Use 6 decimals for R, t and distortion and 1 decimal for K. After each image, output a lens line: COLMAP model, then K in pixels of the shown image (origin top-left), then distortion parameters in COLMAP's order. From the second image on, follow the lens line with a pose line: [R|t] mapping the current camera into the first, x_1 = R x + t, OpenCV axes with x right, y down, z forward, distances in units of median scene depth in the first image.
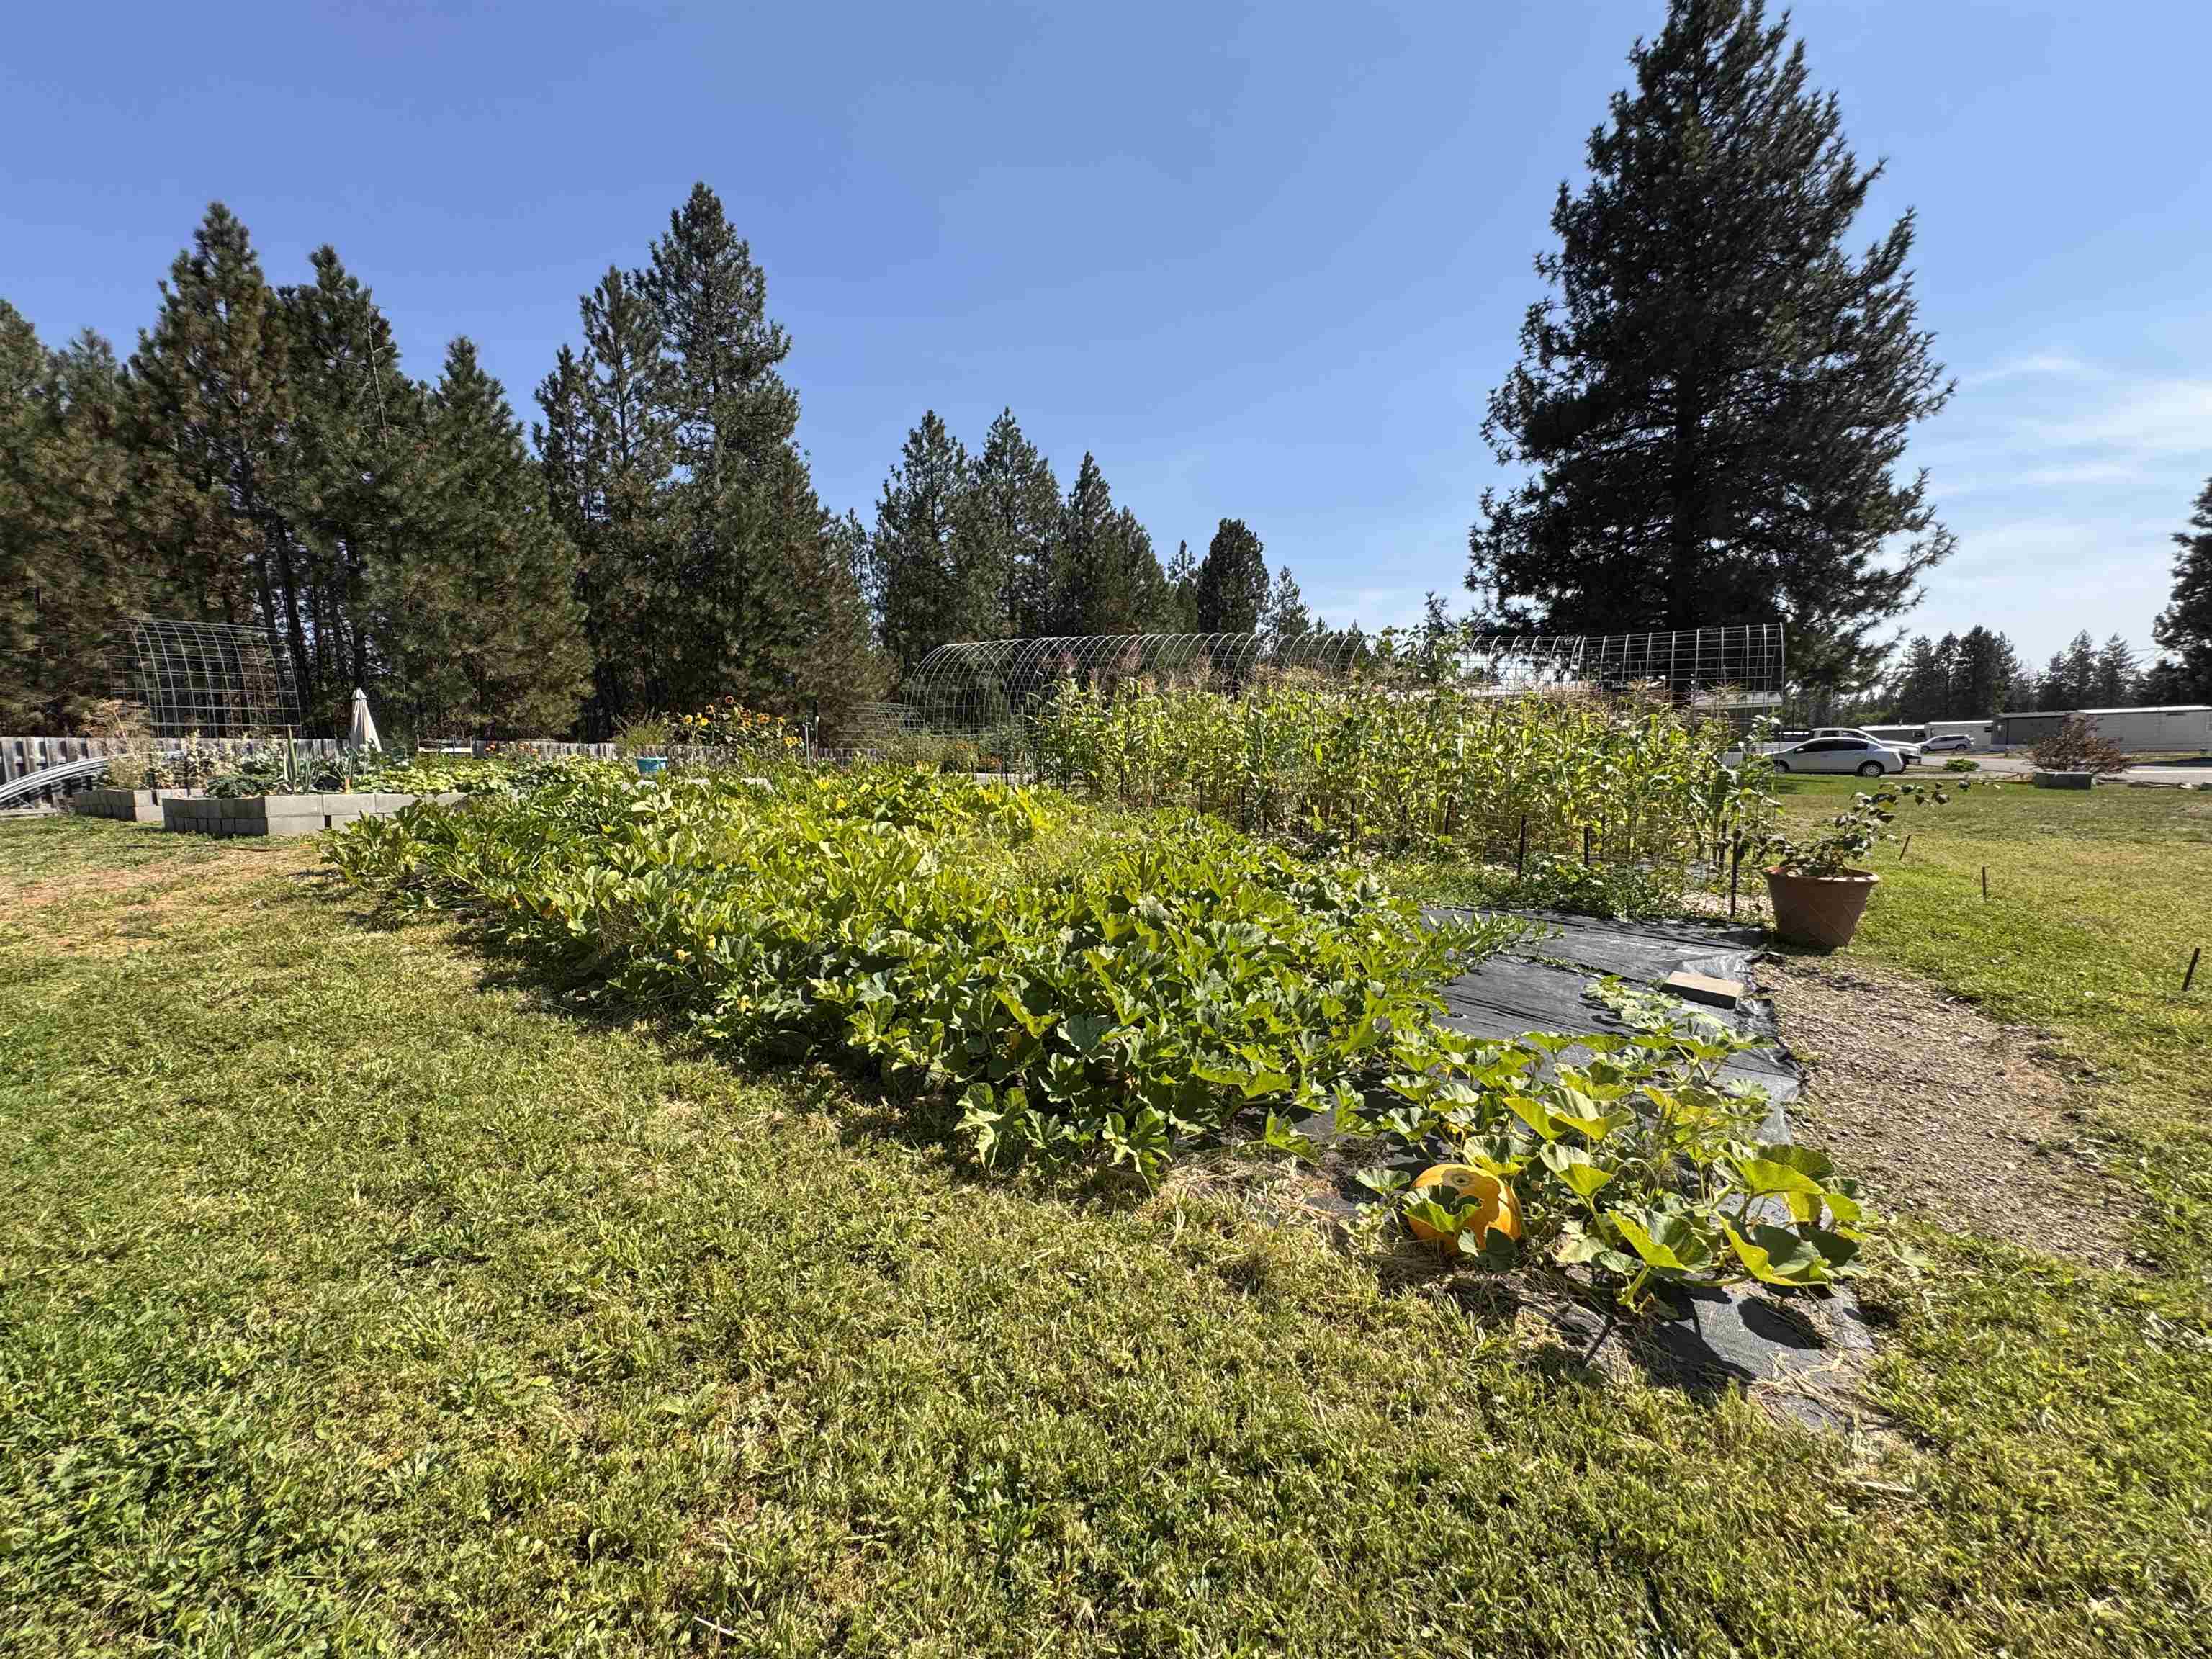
lens RADIAL K [[881.0, 0, 1106.0], [0, 881.0, 829.5], [0, 0, 1]] dist [0.002239, -0.000363]
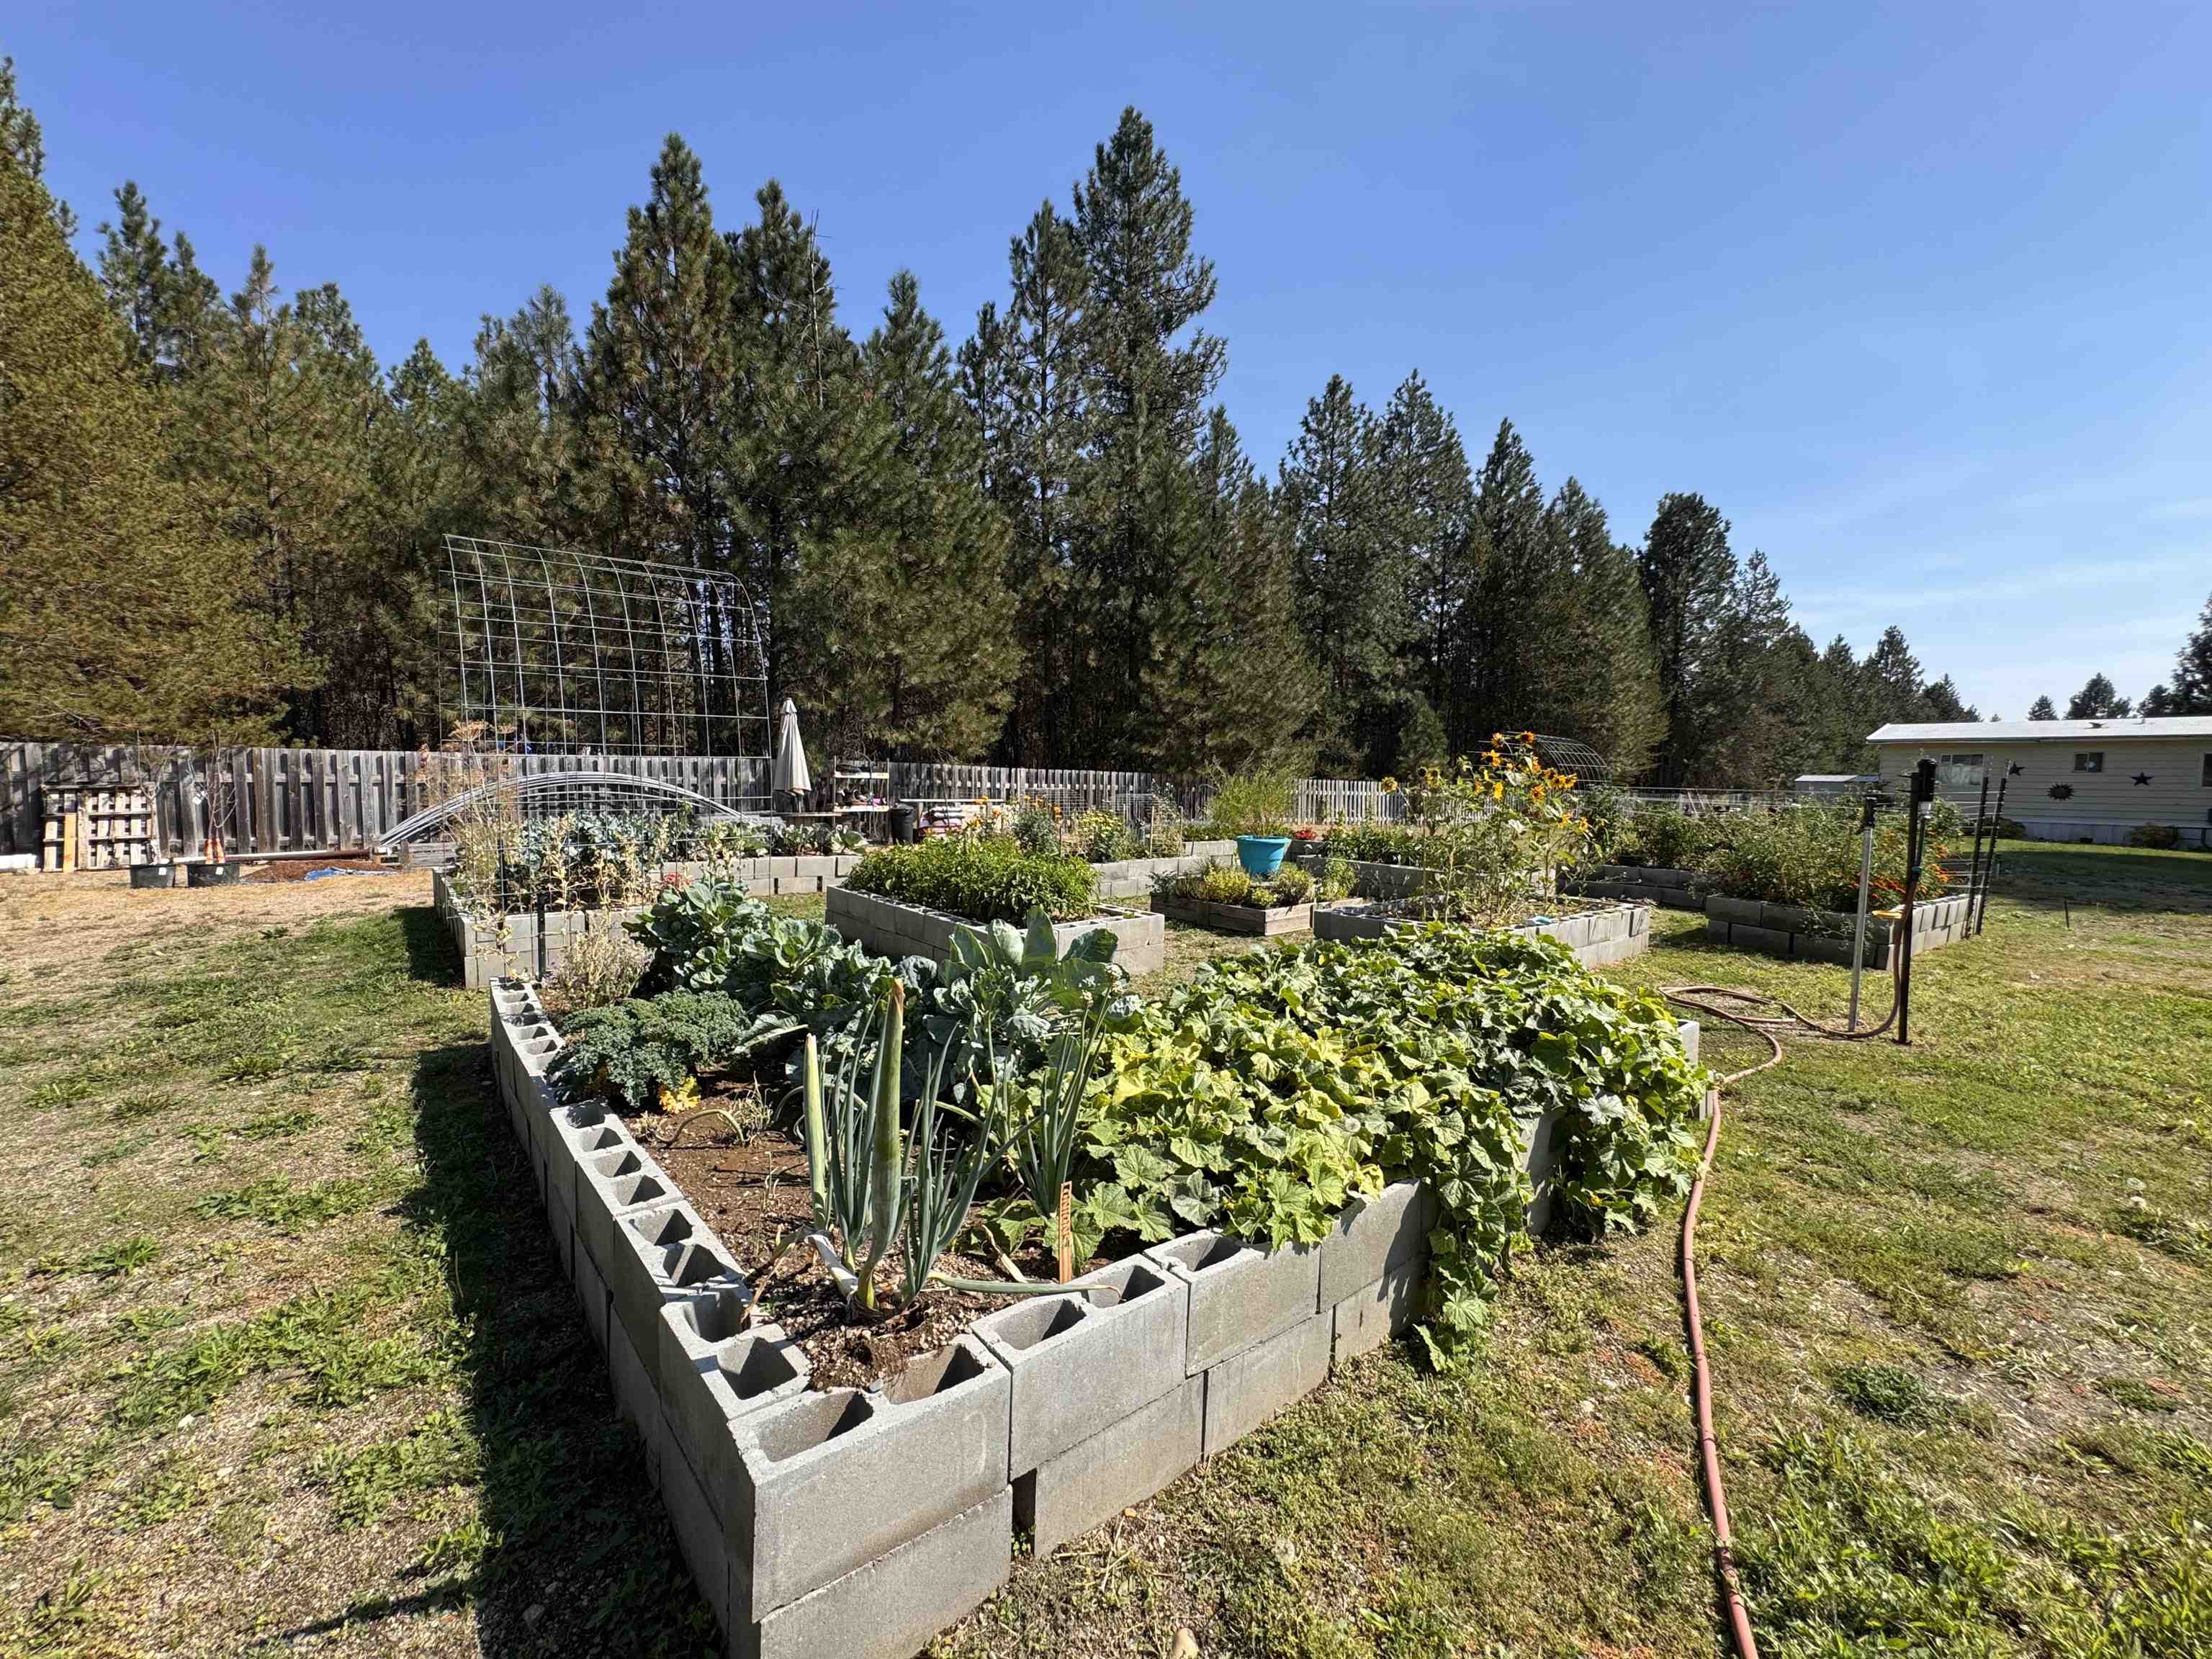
lens RADIAL K [[881.0, 0, 1106.0], [0, 881.0, 829.5], [0, 0, 1]] dist [0.002239, -0.000363]
pose [[0.955158, 0.053878, -0.291155, -0.266399], [-0.058429, 0.998267, -0.006950, -0.042546], [0.290276, 0.023650, 0.956651, 0.265318]]
